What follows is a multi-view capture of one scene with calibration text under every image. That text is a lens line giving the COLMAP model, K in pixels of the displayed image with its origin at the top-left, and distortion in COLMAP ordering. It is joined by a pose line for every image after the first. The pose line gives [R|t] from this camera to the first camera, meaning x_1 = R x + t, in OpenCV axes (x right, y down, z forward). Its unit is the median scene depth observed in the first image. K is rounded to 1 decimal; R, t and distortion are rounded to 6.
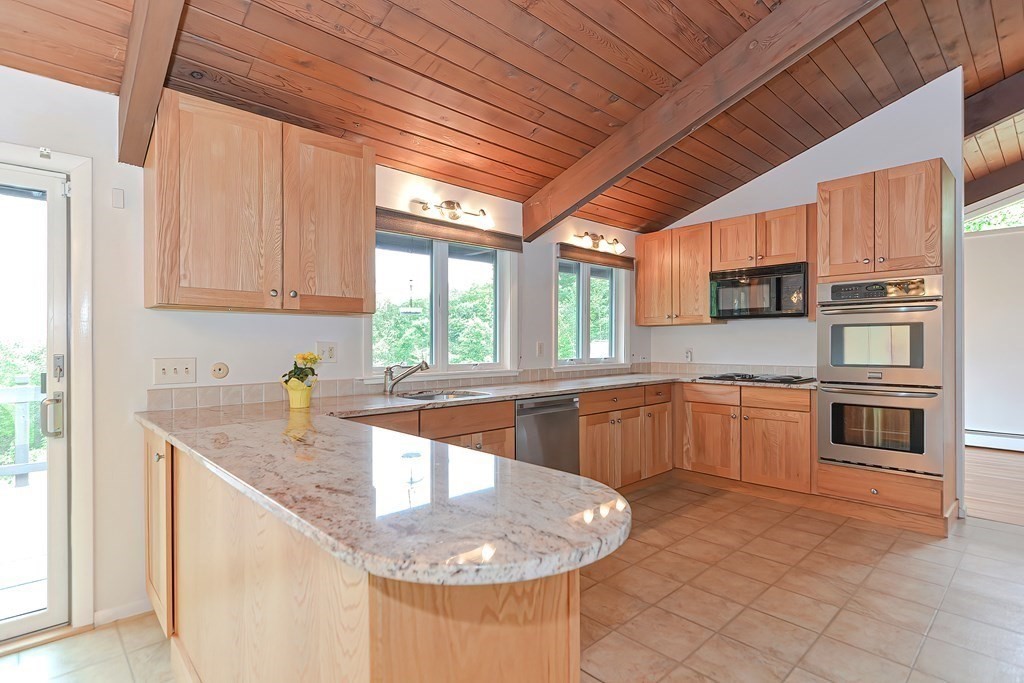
lens RADIAL K [[509.5, 0, 518.5], [0, 509.5, 345.3], [0, 0, 1]] dist [0.013764, -0.000553]
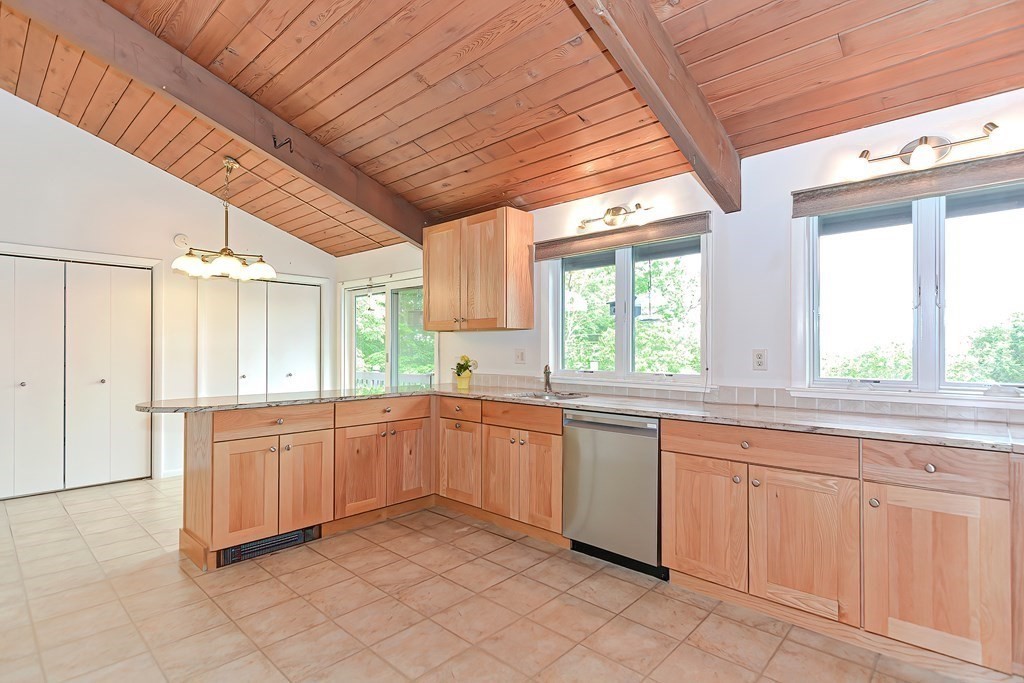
lens RADIAL K [[501.7, 0, 516.2], [0, 501.7, 357.4], [0, 0, 1]] dist [0.005399, -0.000371]
pose [[0.067702, 0.018758, -0.997529, 0.762338], [-0.007166, 0.999807, 0.018315, -0.006162], [0.997680, 0.005908, 0.067823, 0.677600]]
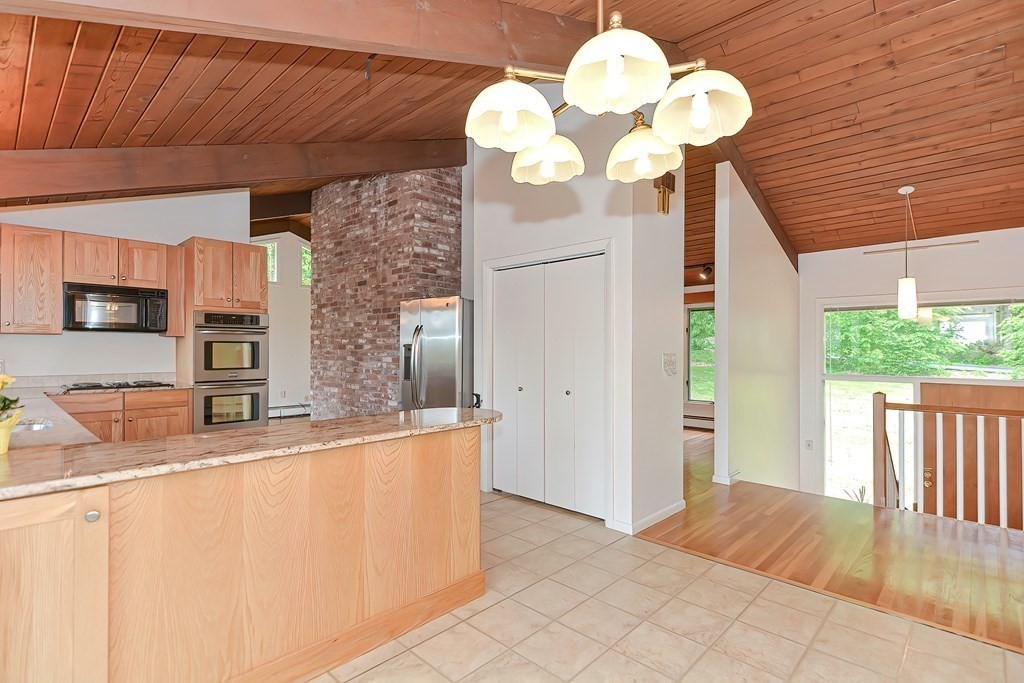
lens RADIAL K [[491.7, 0, 514.2], [0, 491.7, 346.6], [0, 0, 1]] dist [0.008478, -0.002015]
pose [[-0.049705, 0.008756, 0.998726, -0.726270], [-0.000251, 0.999961, -0.008780, -0.011880], [-0.998764, -0.000687, -0.049701, 0.206382]]
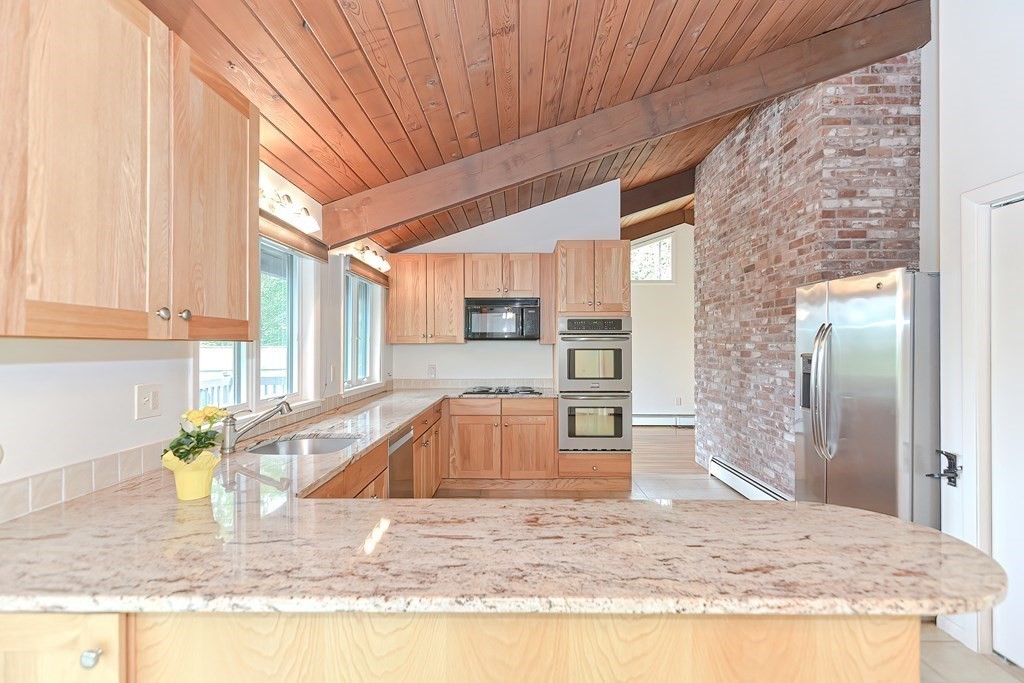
lens RADIAL K [[491.7, 0, 514.2], [0, 491.7, 346.6], [0, 0, 1]] dist [0.008478, -0.002015]
pose [[0.702060, 0.002307, 0.712114, -0.369041], [0.000329, 0.999994, -0.003564, -0.037749], [-0.712118, 0.002737, 0.702055, 0.190282]]
